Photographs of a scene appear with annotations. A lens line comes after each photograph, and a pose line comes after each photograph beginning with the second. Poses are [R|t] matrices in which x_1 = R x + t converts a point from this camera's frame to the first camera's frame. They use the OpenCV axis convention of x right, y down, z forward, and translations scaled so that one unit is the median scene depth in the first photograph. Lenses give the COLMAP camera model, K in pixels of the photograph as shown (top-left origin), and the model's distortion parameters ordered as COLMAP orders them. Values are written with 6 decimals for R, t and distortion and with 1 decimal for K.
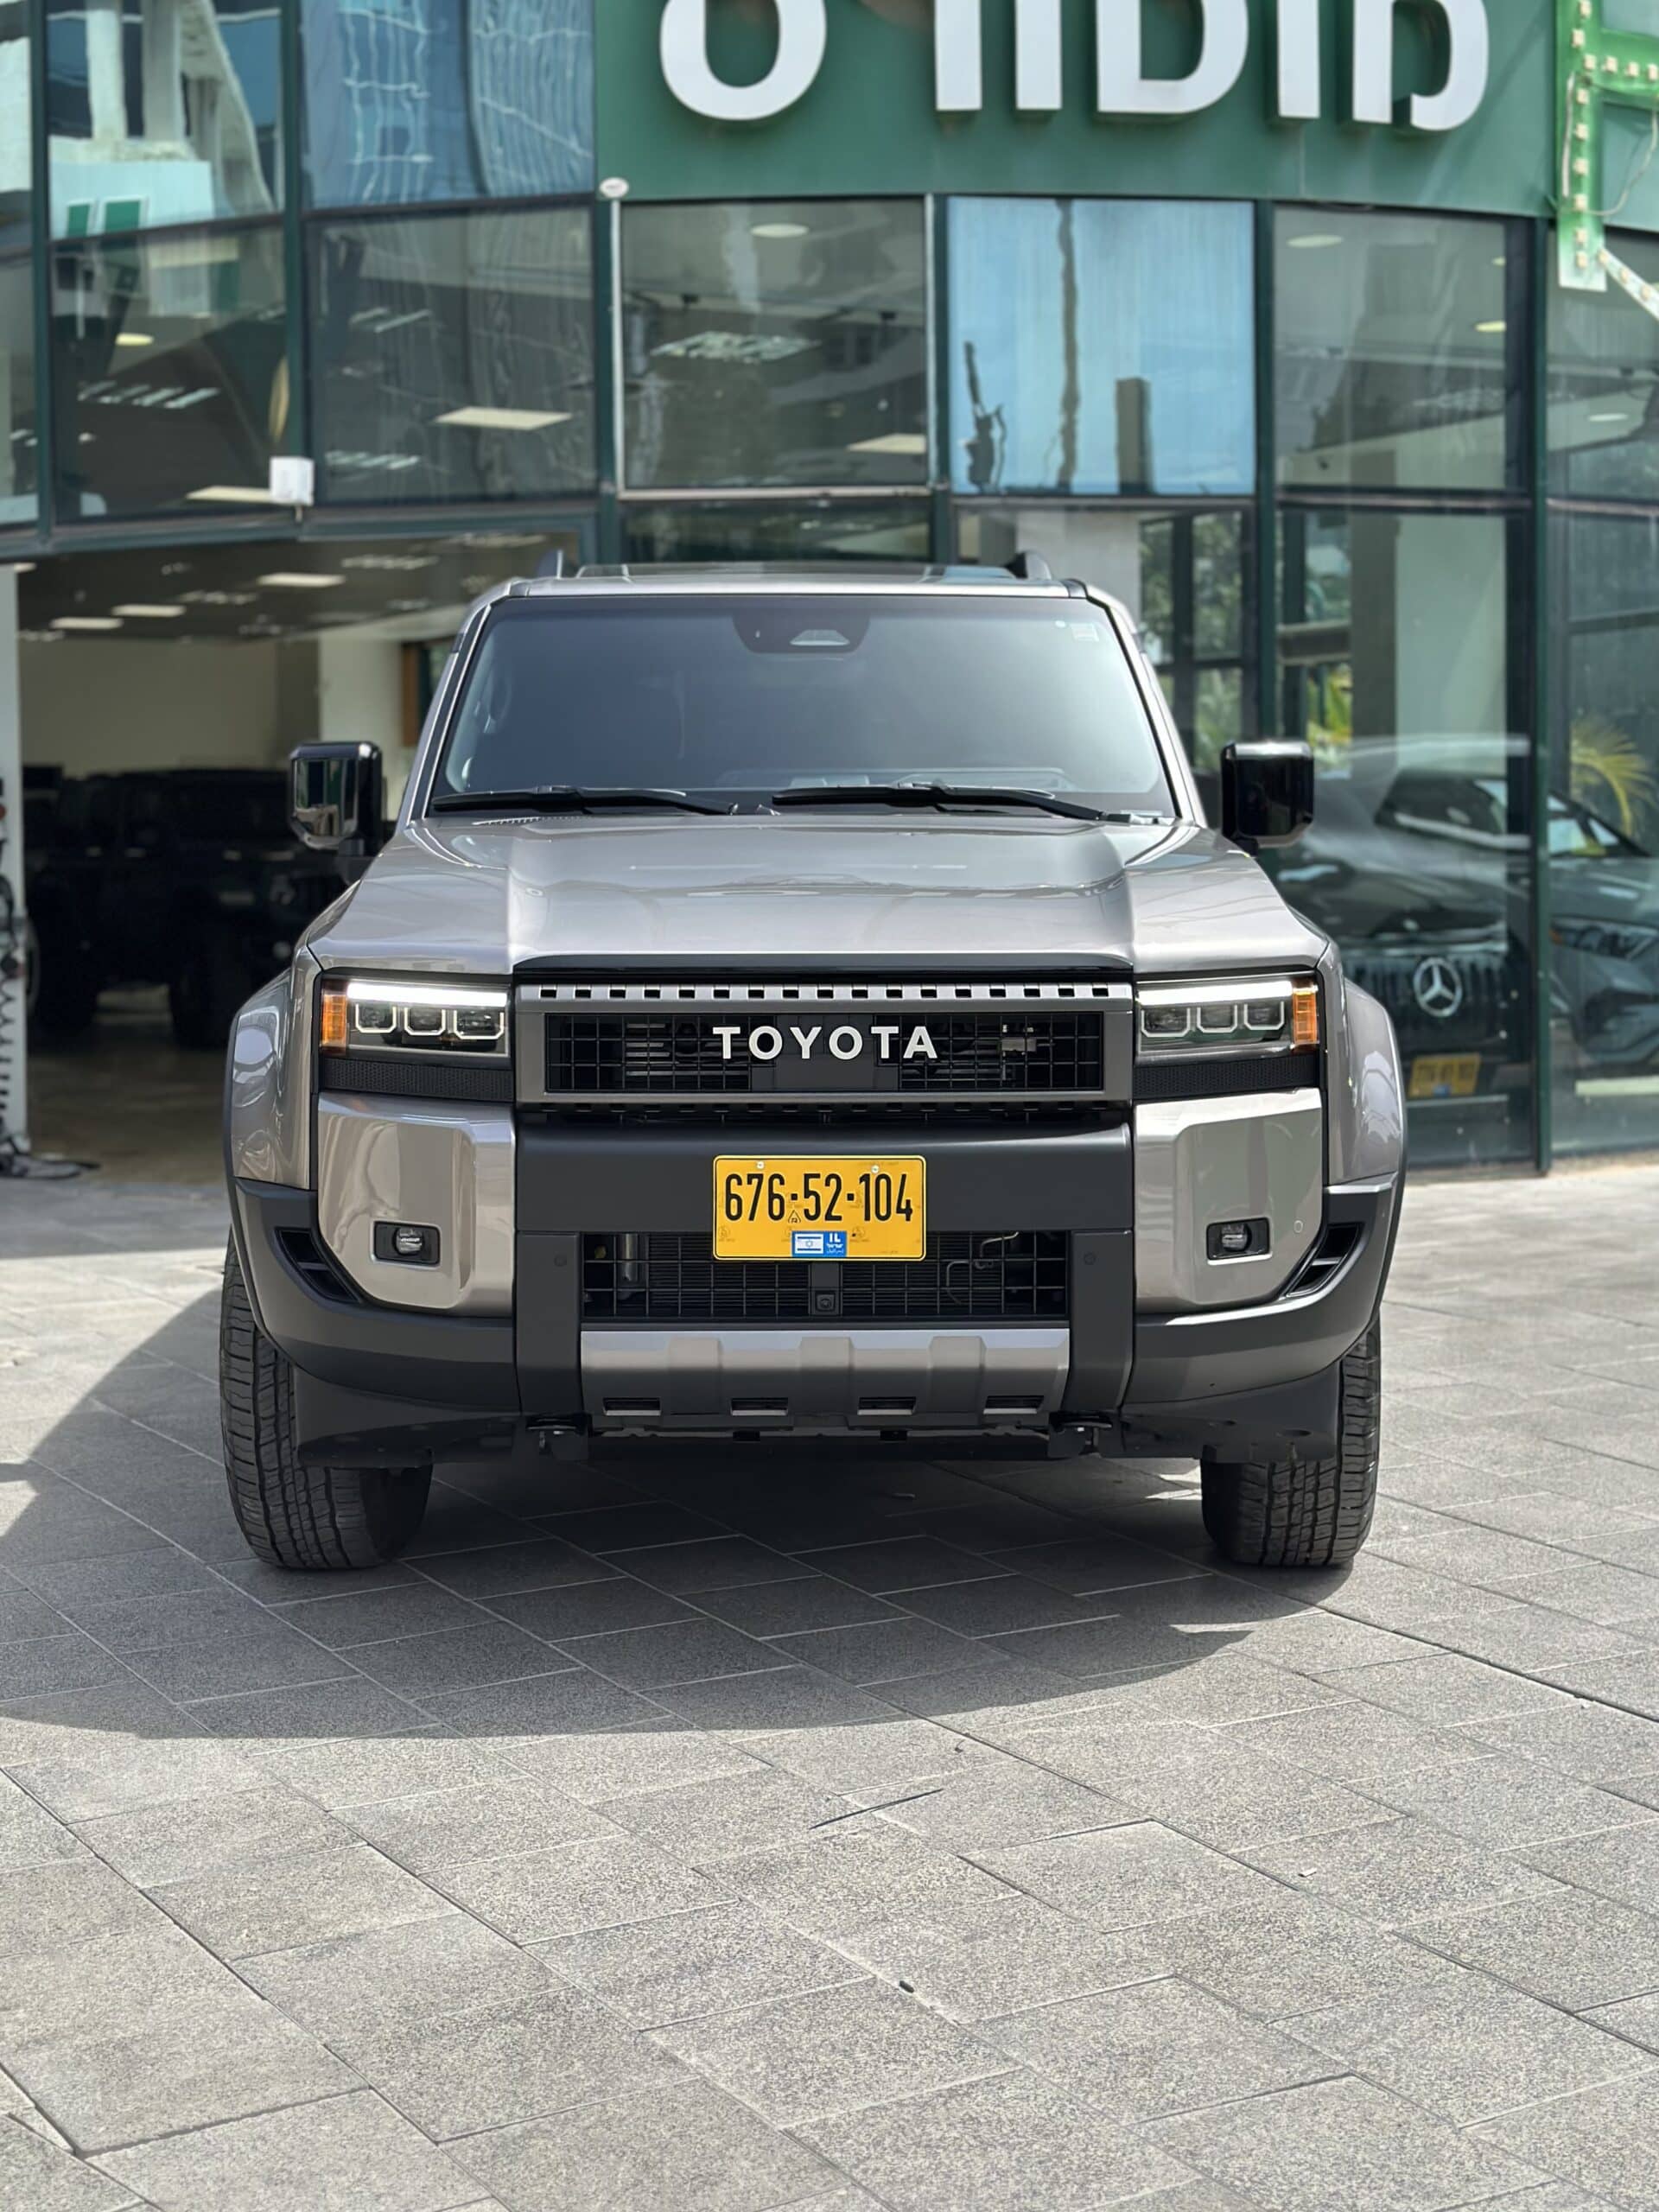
lens RADIAL K [[3120.2, 0, 816.9], [0, 3120.2, 907.3], [0, 0, 1]] dist [0.117429, -0.071251]
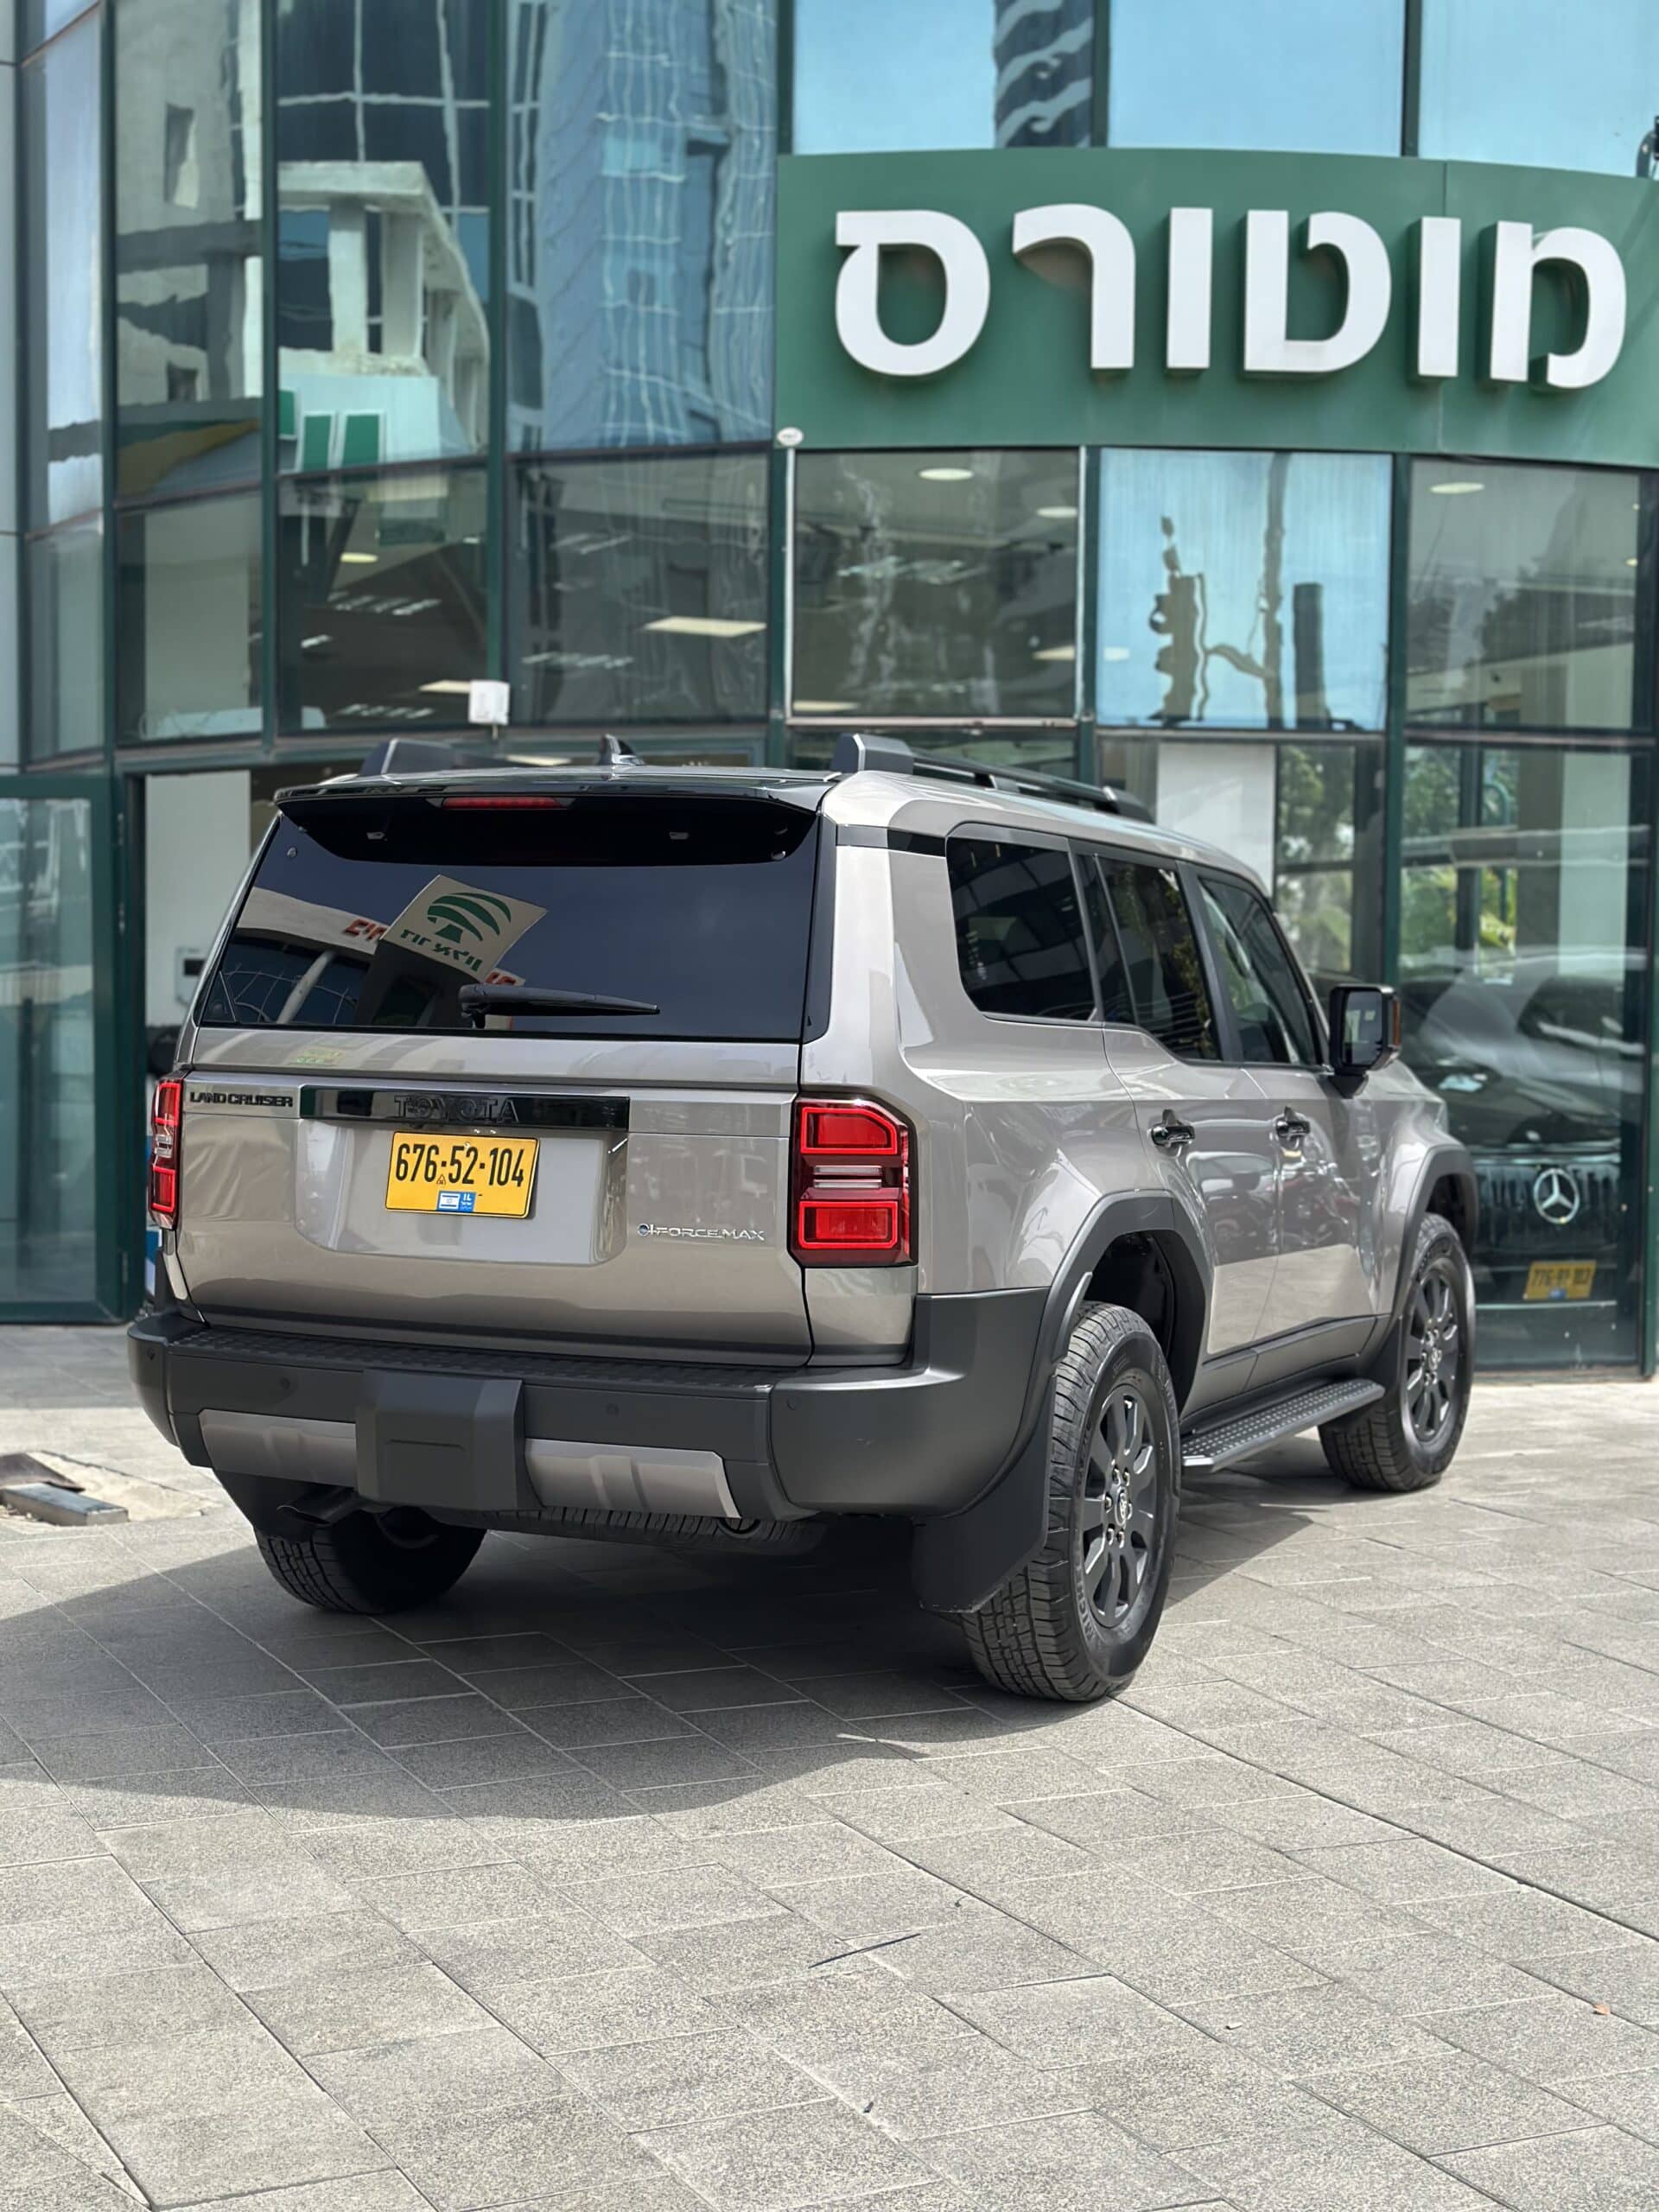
lens RADIAL K [[3029.3, 0, 841.0], [0, 3029.3, 1100.1], [0, 0, 1]] dist [0.206045, -0.428589]
pose [[0.997296, 0.028009, -0.067947, 0.067027], [-0.027065, 0.999524, 0.014779, -0.038229], [0.068328, -0.012900, 0.997579, -0.106881]]
